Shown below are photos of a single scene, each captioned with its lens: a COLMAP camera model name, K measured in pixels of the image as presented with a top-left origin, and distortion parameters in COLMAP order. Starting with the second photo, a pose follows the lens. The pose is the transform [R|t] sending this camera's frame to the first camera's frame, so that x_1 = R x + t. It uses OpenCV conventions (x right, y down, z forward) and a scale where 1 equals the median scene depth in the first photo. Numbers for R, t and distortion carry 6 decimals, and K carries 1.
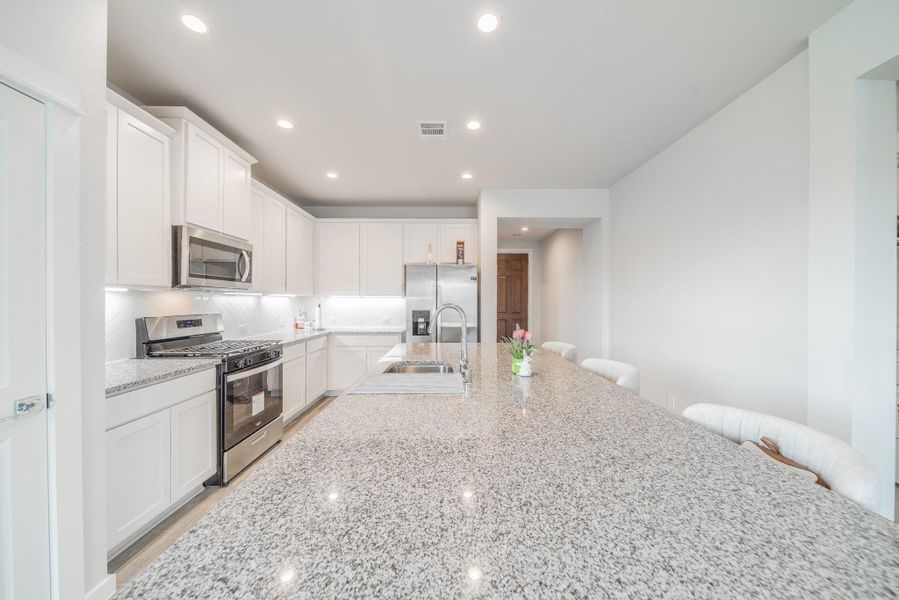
lens RADIAL K [[331.8, 0, 457.3], [0, 331.8, 302.4], [0, 0, 1]] dist [0.003224, -0.001634]
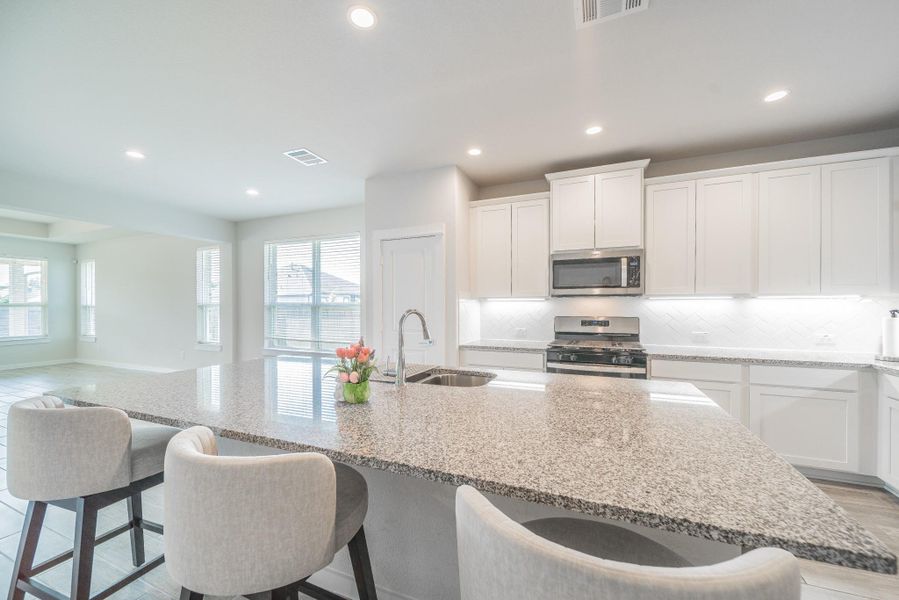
lens RADIAL K [[331.8, 0, 449.8], [0, 331.8, 304.5], [0, 0, 1]] dist [0.003224, -0.001634]
pose [[-0.398820, -0.001943, -0.917027, 0.508827], [0.001898, 0.999994, -0.002944, -0.005370], [0.917027, -0.002914, -0.398814, 0.866038]]
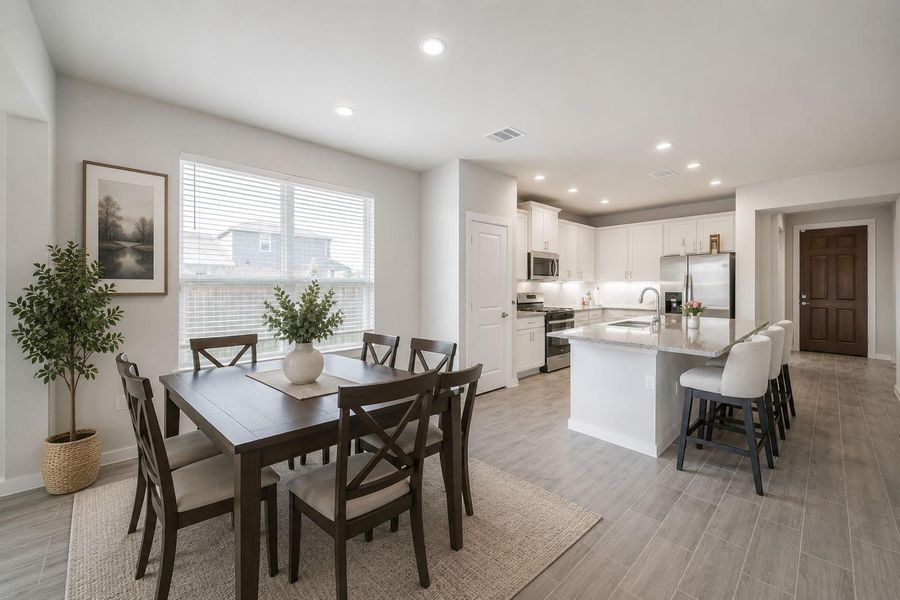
lens RADIAL K [[389.6, 0, 465.7], [0, 389.6, 283.2], [0, 0, 1]] dist [0.001352, 0.000157]
pose [[0.714491, -0.011553, -0.699549, 0.520290], [0.004011, 0.999915, -0.012417, 0.005608], [0.699633, 0.006065, 0.714477, -0.889584]]
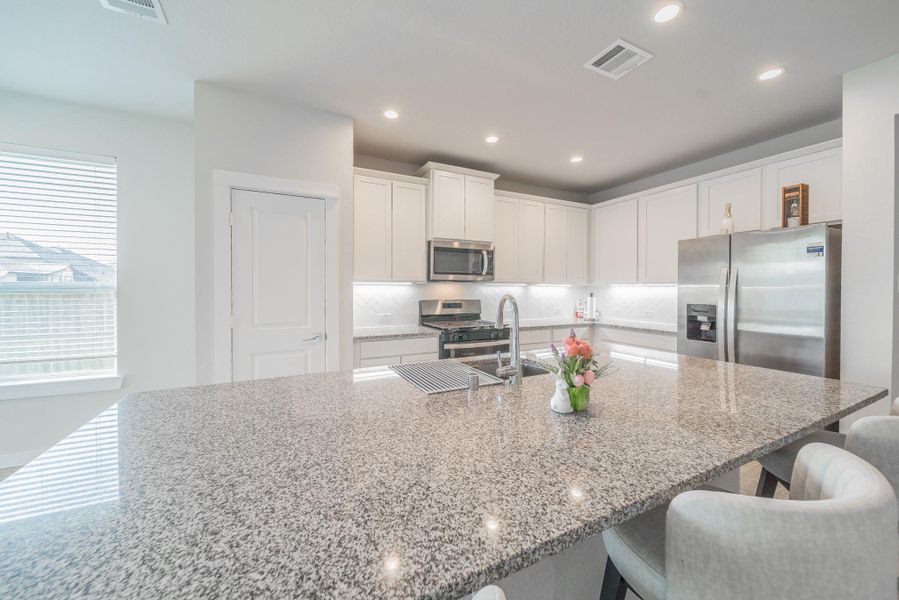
lens RADIAL K [[331.8, 0, 453.8], [0, 331.8, 291.5], [0, 0, 1]] dist [0.003224, -0.001634]
pose [[0.417302, 0.006462, -0.908745, 0.436777], [-0.003913, 0.999978, 0.005314, -0.005034], [0.908759, 0.001338, 0.417318, 0.350075]]
